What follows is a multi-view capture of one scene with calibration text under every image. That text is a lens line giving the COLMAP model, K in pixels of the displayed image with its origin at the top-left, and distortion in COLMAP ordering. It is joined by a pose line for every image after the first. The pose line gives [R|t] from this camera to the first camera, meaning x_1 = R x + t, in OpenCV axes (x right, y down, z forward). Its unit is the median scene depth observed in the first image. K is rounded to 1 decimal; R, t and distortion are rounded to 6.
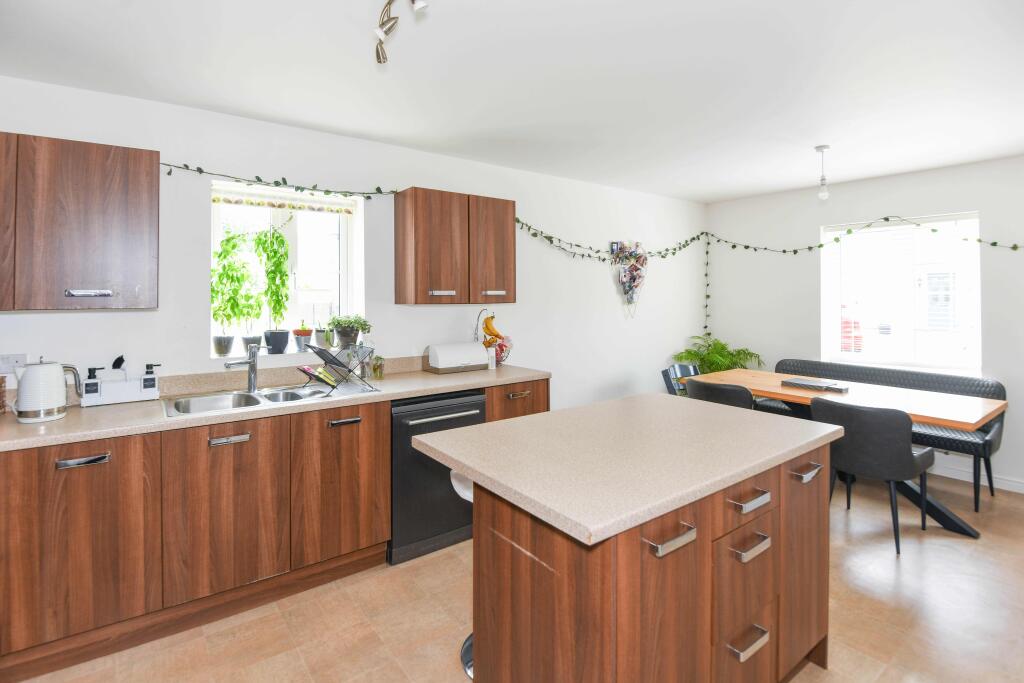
lens RADIAL K [[486.1, 0, 510.1], [0, 486.1, 293.8], [0, 0, 1]] dist [-0.000033, -0.017617]
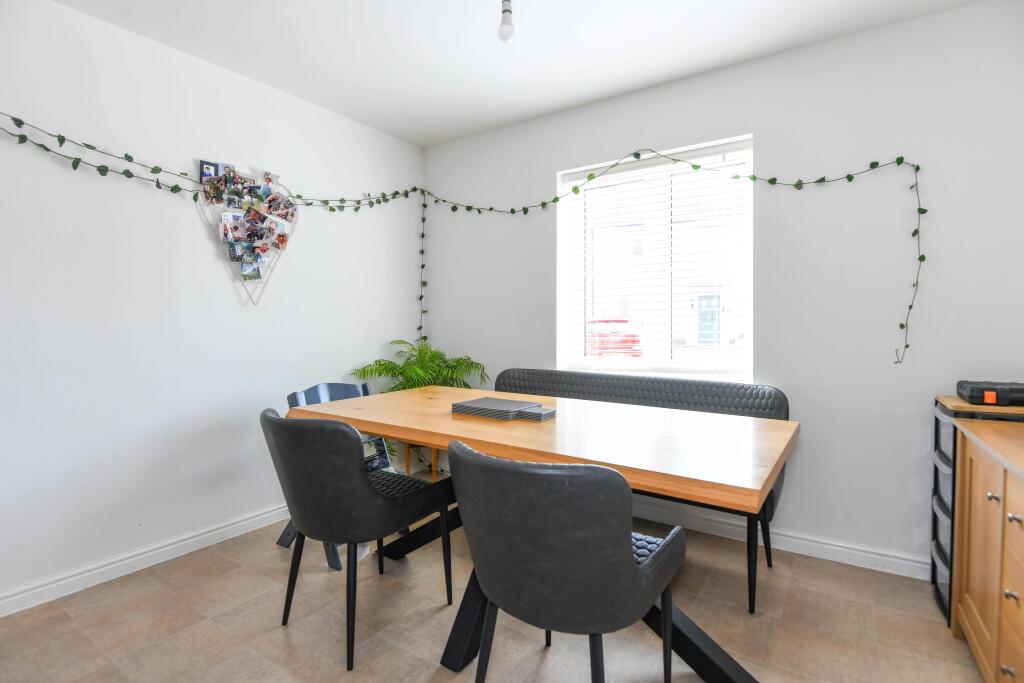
lens RADIAL K [[519.5, 0, 489.5], [0, 519.5, 335.0], [0, 0, 1]] dist [0.001087, -0.014298]
pose [[0.943386, -0.010084, 0.331543, 0.302194], [-0.003252, 0.999208, 0.039646, 0.058765], [-0.331680, -0.038480, 0.942607, 0.331389]]
